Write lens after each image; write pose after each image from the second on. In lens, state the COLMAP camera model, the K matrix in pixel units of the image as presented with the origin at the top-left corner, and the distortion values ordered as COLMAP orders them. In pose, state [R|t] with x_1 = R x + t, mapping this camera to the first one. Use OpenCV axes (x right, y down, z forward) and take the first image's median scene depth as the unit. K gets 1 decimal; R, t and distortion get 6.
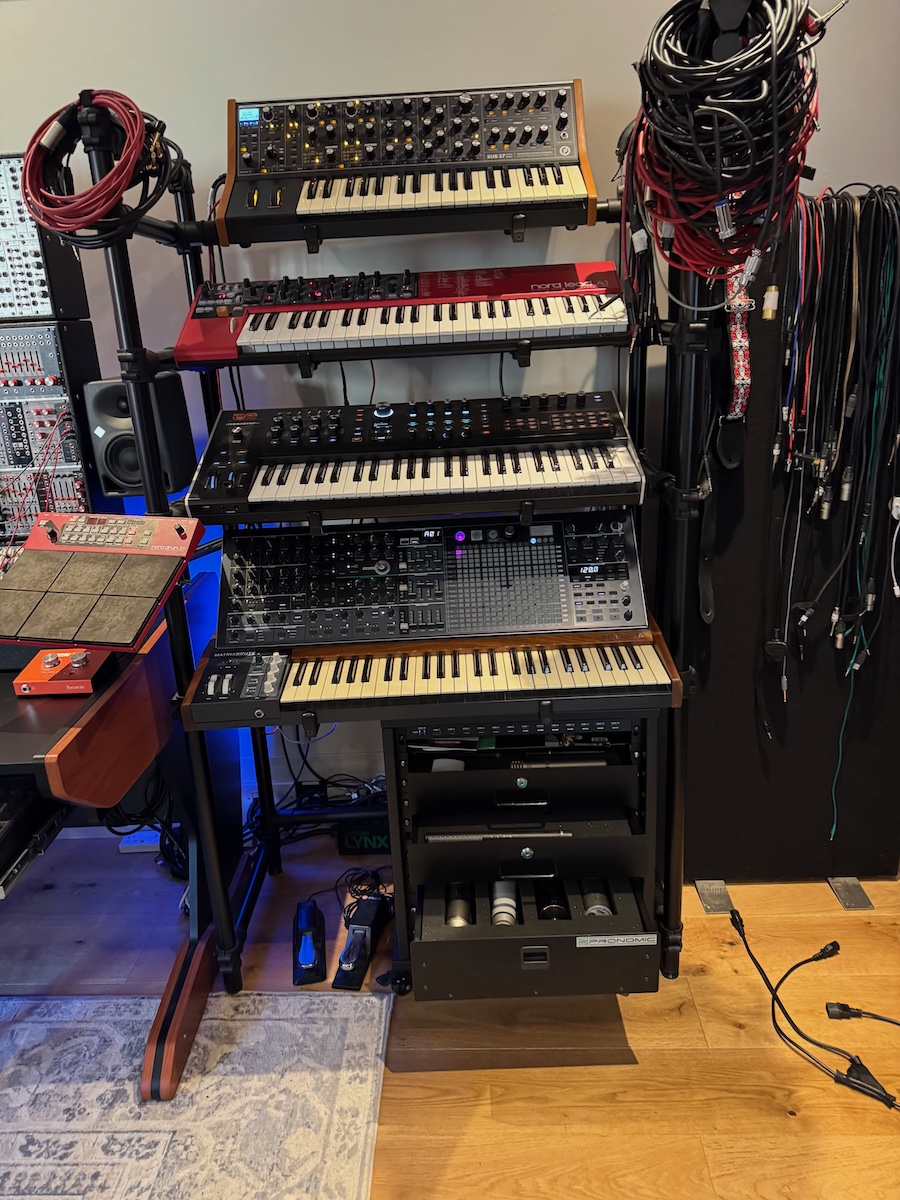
lens RADIAL K [[861.5, 0, 449.1], [0, 861.5, 599.8], [0, 0, 1]] dist [-0.000260, -0.001906]
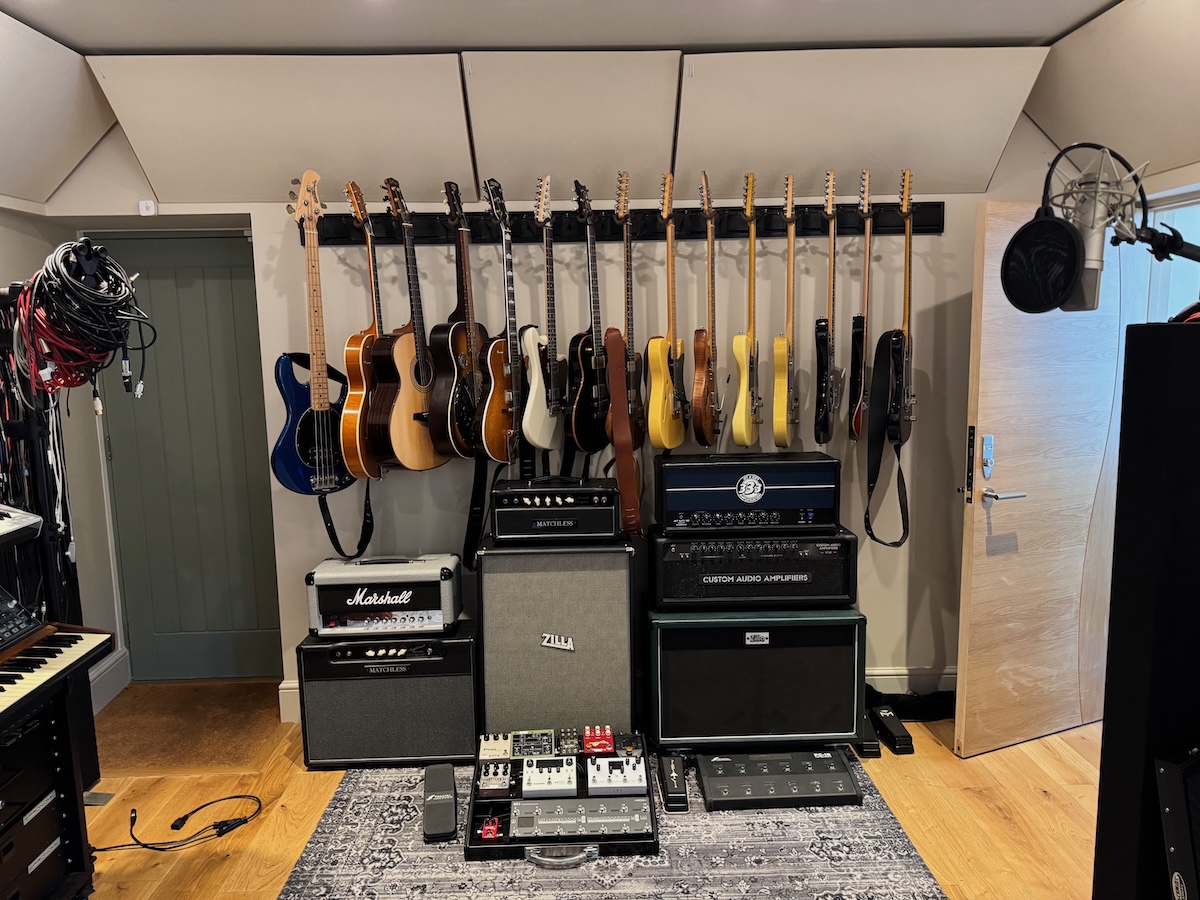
lens RADIAL K [[861.5, 0, 600.7], [0, 861.5, 448.9], [0, 0, 1]] dist [-0.000260, -0.001906]
pose [[-0.044758, -0.086712, 0.995228, -1.192674], [0.341540, 0.934868, 0.096813, -0.059145], [-0.938801, 0.344243, -0.012227, 0.058751]]
